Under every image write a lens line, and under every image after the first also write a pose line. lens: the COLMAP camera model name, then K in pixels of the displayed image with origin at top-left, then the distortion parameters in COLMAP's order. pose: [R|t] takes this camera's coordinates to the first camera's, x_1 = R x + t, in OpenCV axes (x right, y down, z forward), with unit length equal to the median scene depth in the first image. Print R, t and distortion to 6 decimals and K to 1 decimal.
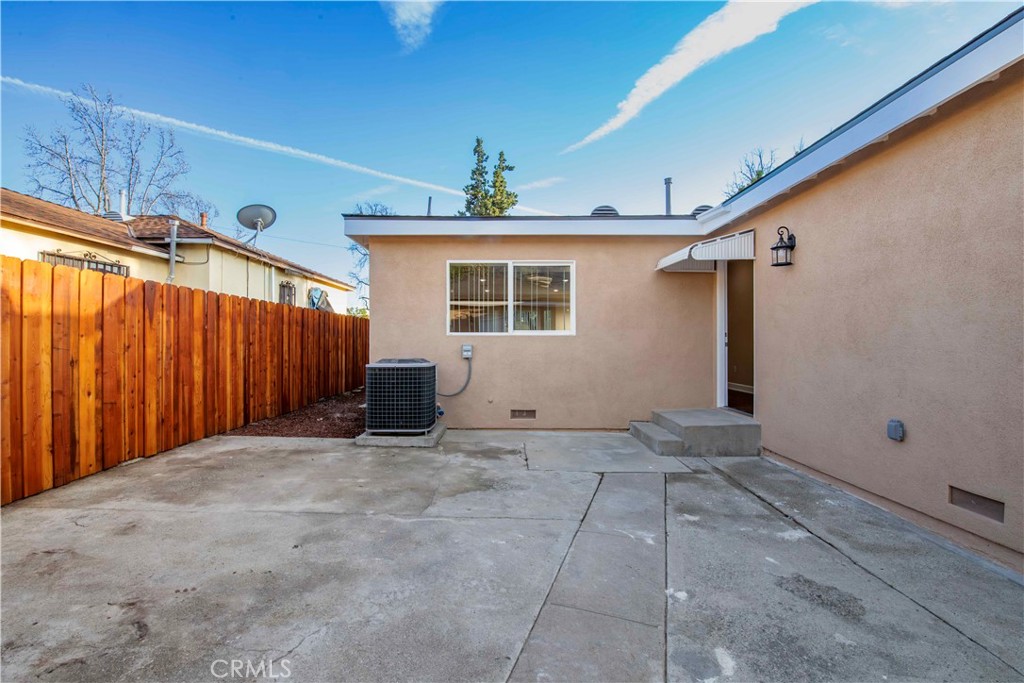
lens RADIAL K [[456.8, 0, 480.0], [0, 456.8, 330.0], [0, 0, 1]] dist [-0.000499, -0.009951]
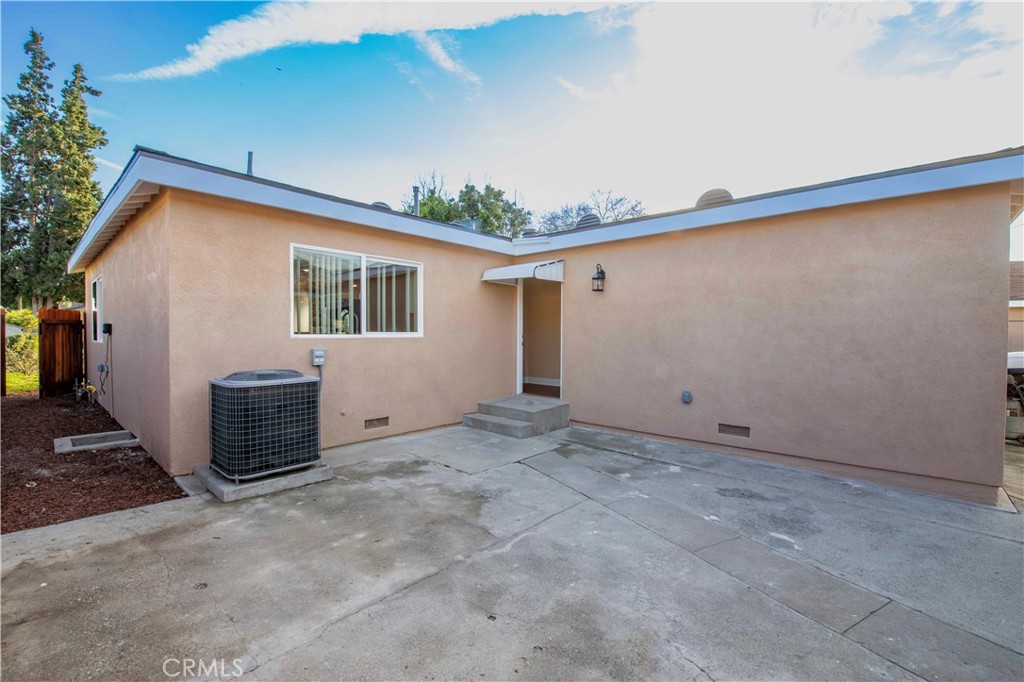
lens RADIAL K [[460.2, 0, 507.5], [0, 460.2, 327.1], [0, 0, 1]] dist [-0.000194, -0.011778]
pose [[0.641293, 0.009547, 0.767237, -0.840640], [-0.023915, 0.999685, 0.007550, -0.042342], [-0.766923, -0.023190, 0.641319, 0.381125]]
